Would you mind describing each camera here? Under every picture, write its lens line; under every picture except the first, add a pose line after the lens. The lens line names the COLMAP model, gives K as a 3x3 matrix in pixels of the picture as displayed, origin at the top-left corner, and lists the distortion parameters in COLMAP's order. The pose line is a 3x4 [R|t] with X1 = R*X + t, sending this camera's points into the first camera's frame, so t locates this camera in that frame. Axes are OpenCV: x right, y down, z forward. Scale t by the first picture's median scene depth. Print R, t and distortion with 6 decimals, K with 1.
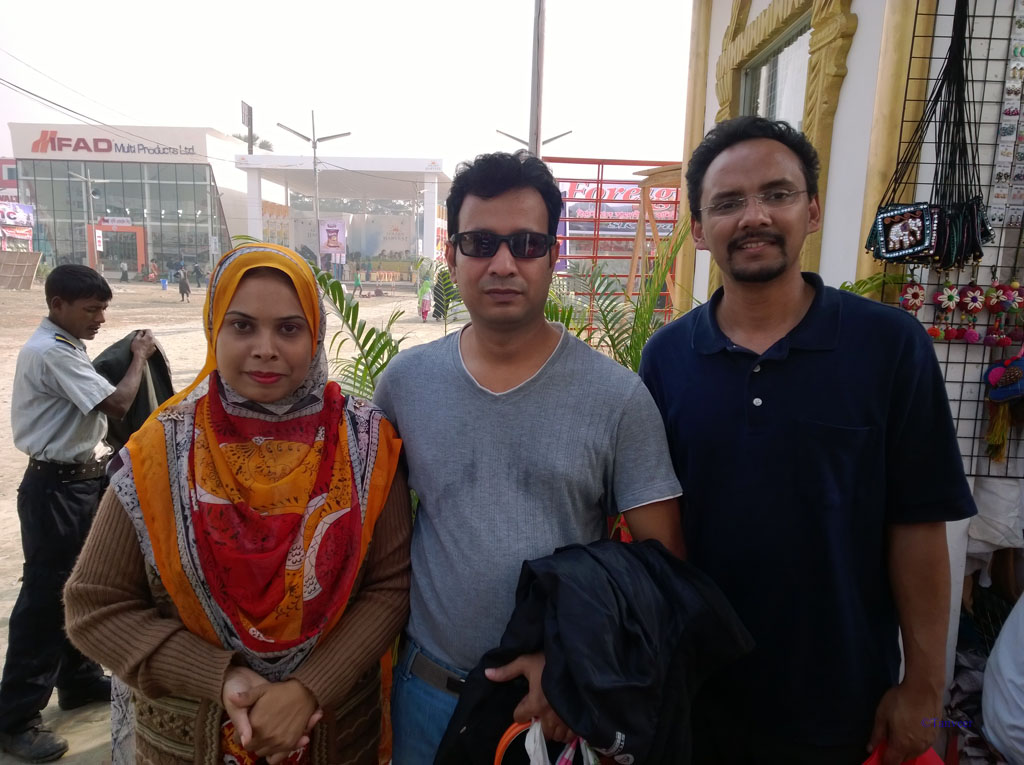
lens RADIAL K [[815.6, 0, 510.8], [0, 815.6, 392.1], [0, 0, 1]] dist [0.097058, -0.090252]
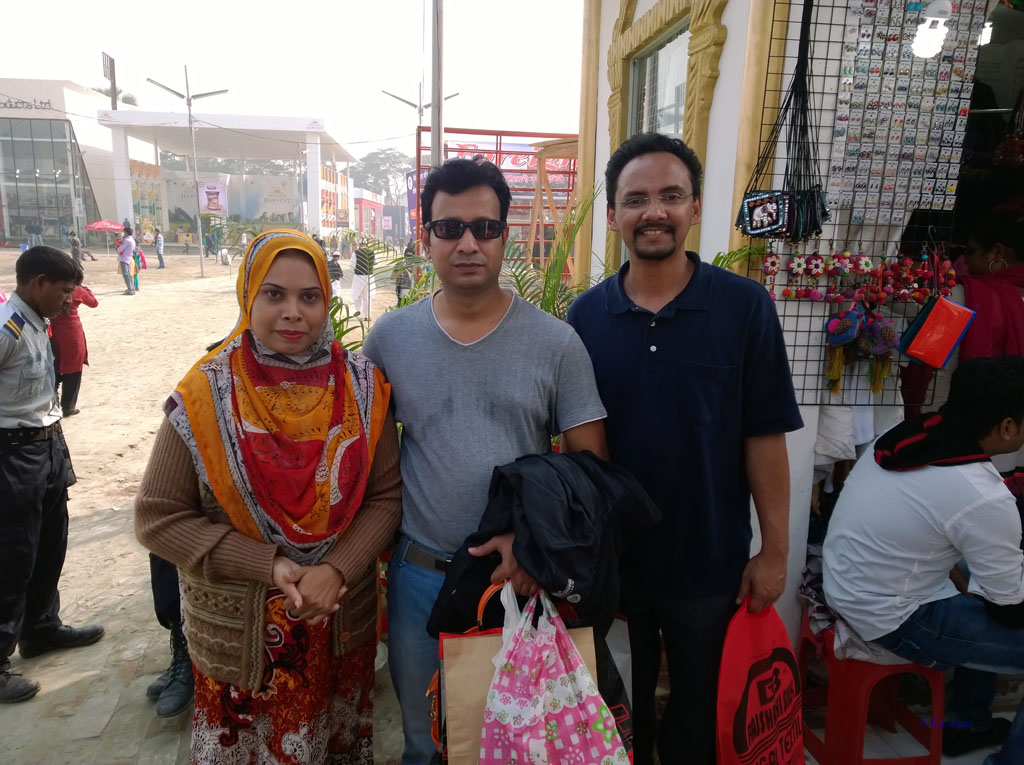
lens RADIAL K [[814.7, 0, 511.7], [0, 814.7, 380.5], [0, 0, 1]] dist [0.092934, -0.091508]
pose [[0.991100, -0.027430, 0.130265, -0.114743], [0.023541, 0.999233, 0.031299, 0.020001], [-0.131023, -0.027954, 0.990985, -0.294405]]
